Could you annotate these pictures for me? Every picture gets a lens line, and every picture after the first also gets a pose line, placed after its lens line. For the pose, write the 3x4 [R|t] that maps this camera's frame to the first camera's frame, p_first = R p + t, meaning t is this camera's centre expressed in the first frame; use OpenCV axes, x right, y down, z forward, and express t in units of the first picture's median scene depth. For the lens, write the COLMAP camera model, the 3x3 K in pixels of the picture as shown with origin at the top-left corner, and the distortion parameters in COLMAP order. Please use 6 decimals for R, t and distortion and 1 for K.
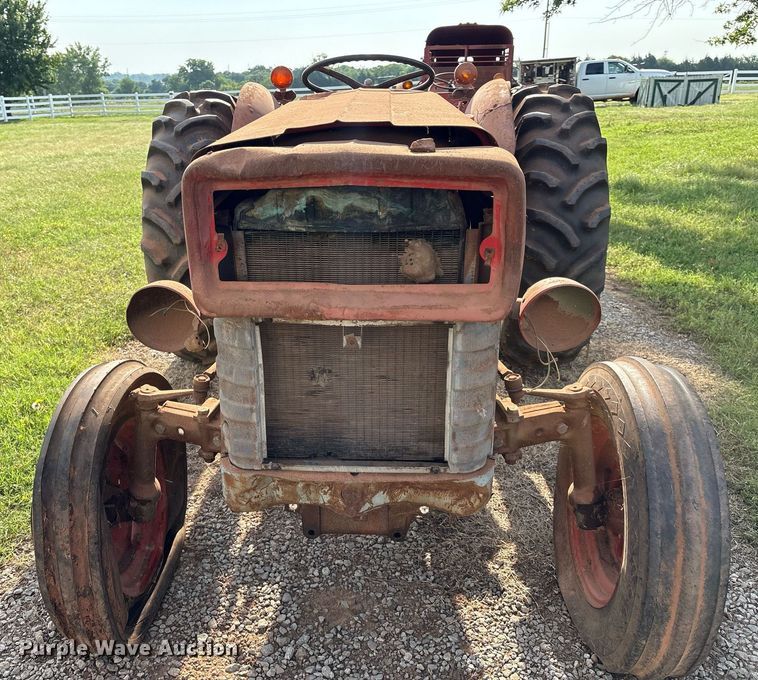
lens RADIAL K [[689.2, 0, 324.2], [0, 689.2, 359.8], [0, 0, 1]] dist [0.014919, -0.011851]
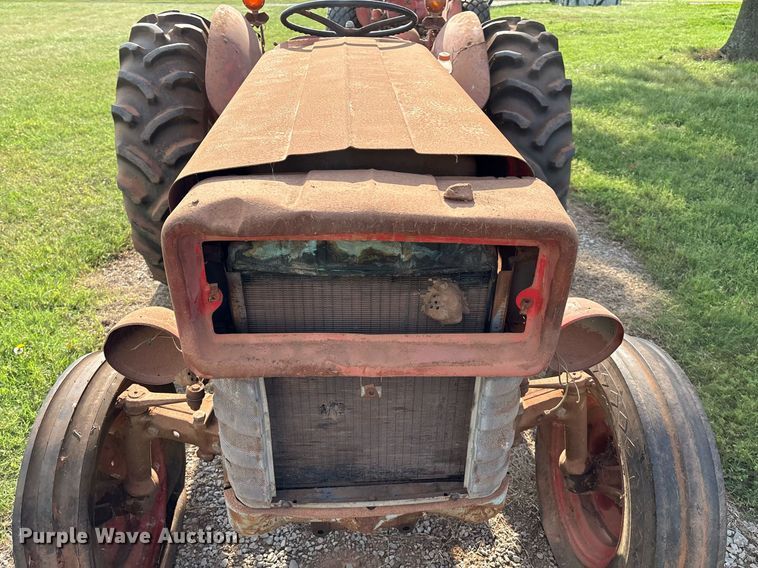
lens RADIAL K [[568.7, 0, 375.4], [0, 568.7, 288.7], [0, 0, 1]] dist [0.021988, -0.020956]
pose [[0.989025, -0.041147, 0.141904, -0.040740], [0.021559, 0.990349, 0.136908, -0.197193], [-0.146168, -0.132346, 0.980367, 0.219880]]
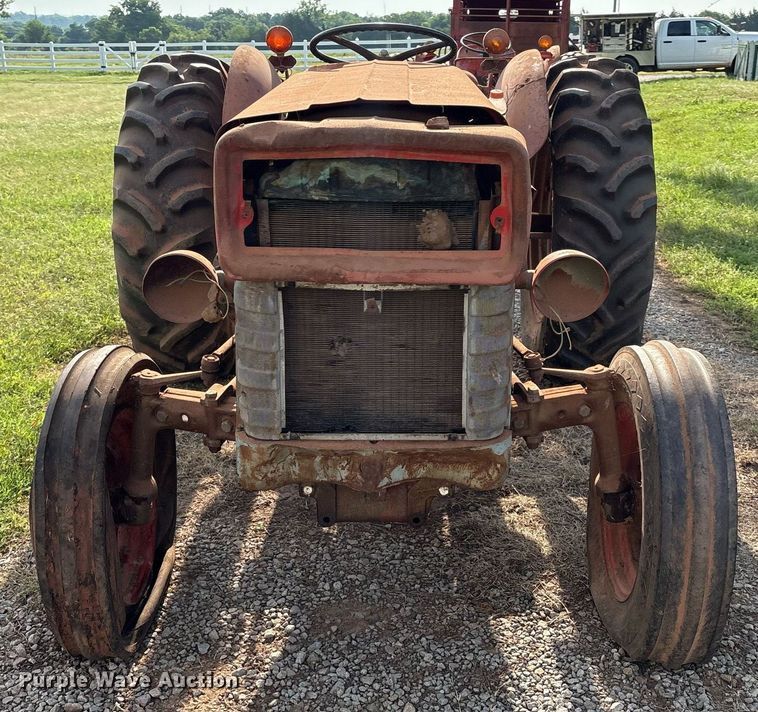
lens RADIAL K [[1019.3, 0, 377.5], [0, 1019.3, 354.4], [0, 0, 1]] dist [0.024412, 0.000000]
pose [[0.997881, 0.006028, 0.064786, -0.038726], [-0.001056, 0.997069, -0.076500, 0.124439], [-0.065057, 0.076270, 0.994963, -0.398503]]
